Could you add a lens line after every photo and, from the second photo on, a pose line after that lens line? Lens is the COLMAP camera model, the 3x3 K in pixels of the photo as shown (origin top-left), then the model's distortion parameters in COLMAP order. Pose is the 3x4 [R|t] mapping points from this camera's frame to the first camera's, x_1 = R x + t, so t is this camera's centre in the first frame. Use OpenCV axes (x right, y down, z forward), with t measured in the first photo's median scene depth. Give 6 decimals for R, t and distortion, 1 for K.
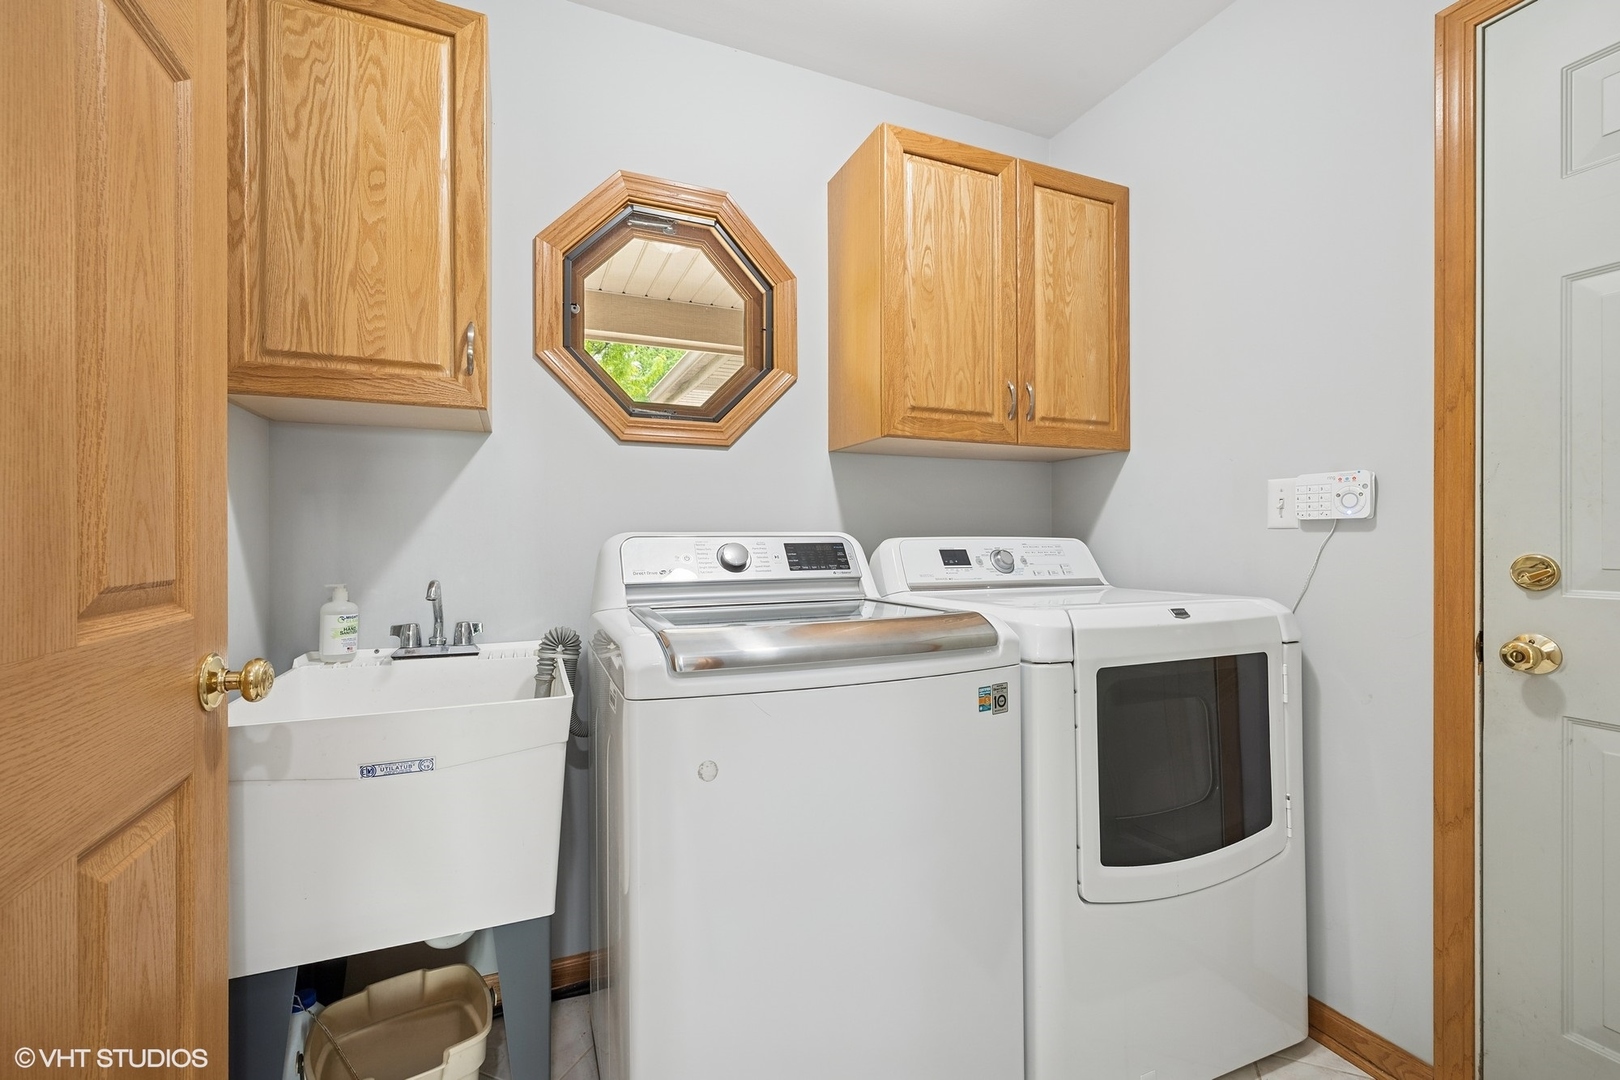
lens RADIAL K [[662.1, 0, 806.6], [0, 662.1, 539.5], [0, 0, 1]] dist [-0.002309, -0.000080]
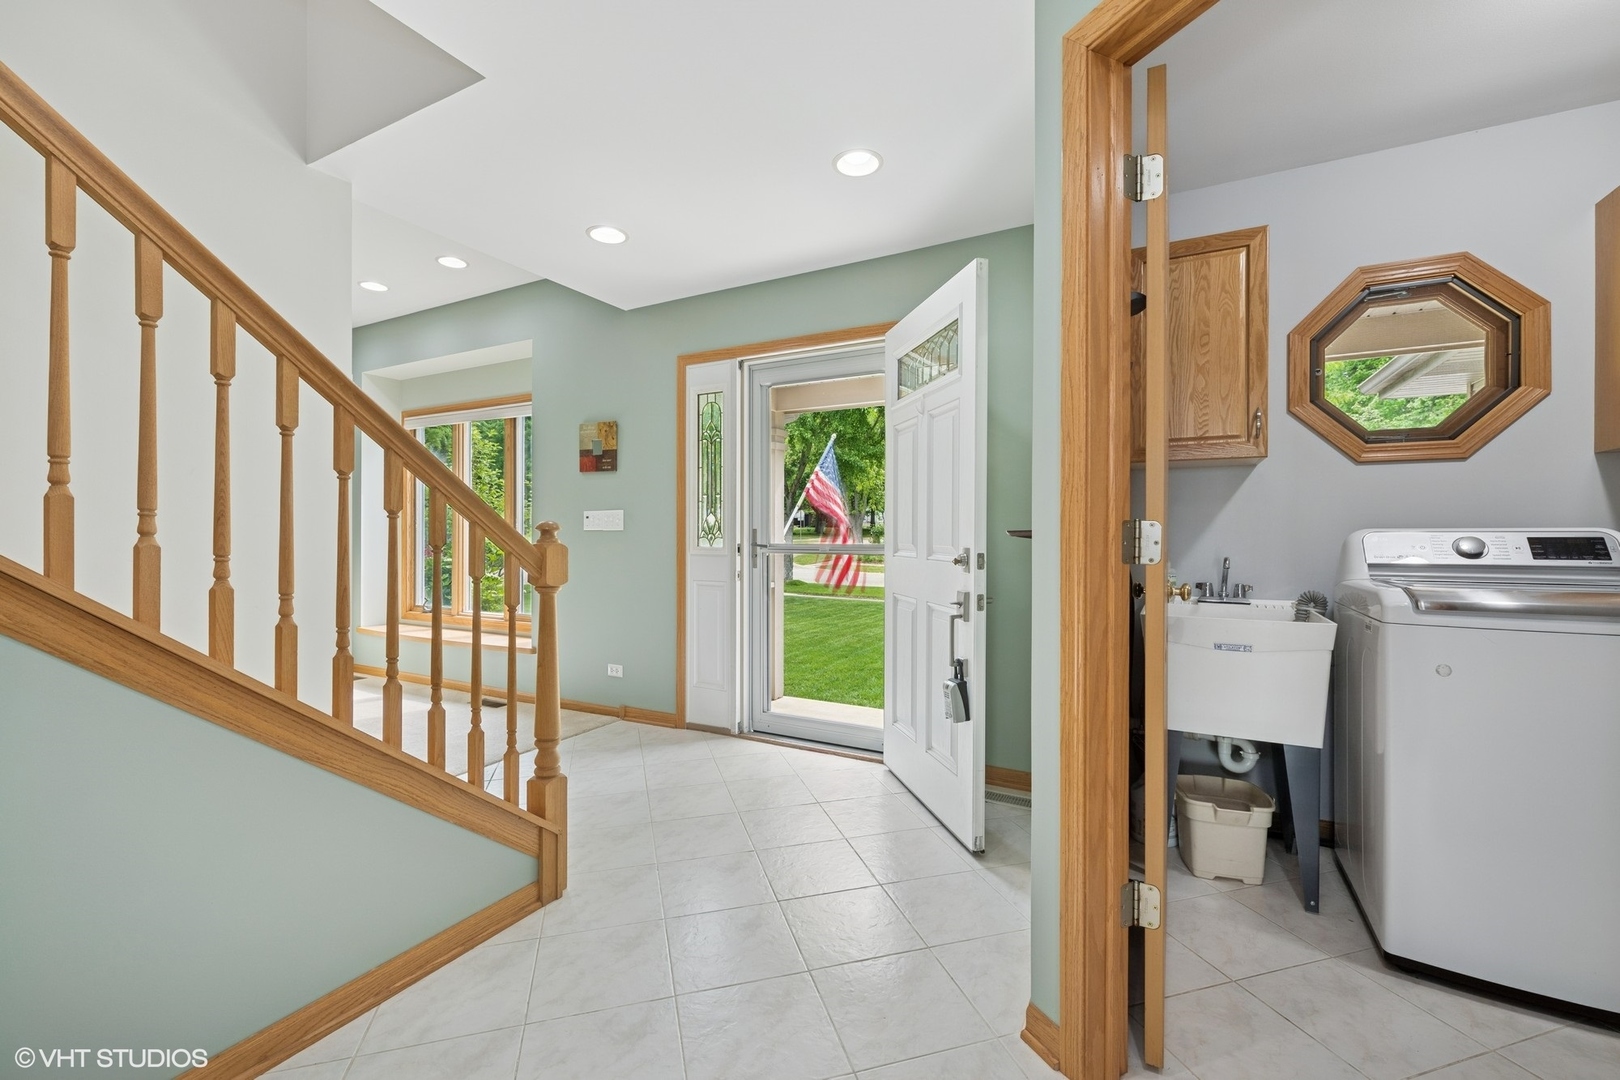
lens RADIAL K [[662.1, 0, 817.5], [0, 662.1, 536.8], [0, 0, 1]] dist [-0.002309, -0.000080]
pose [[0.621289, 0.006447, -0.783555, 0.113178], [-0.001542, 0.999974, 0.007005, -0.001385], [0.783580, -0.003144, 0.621283, -0.832488]]
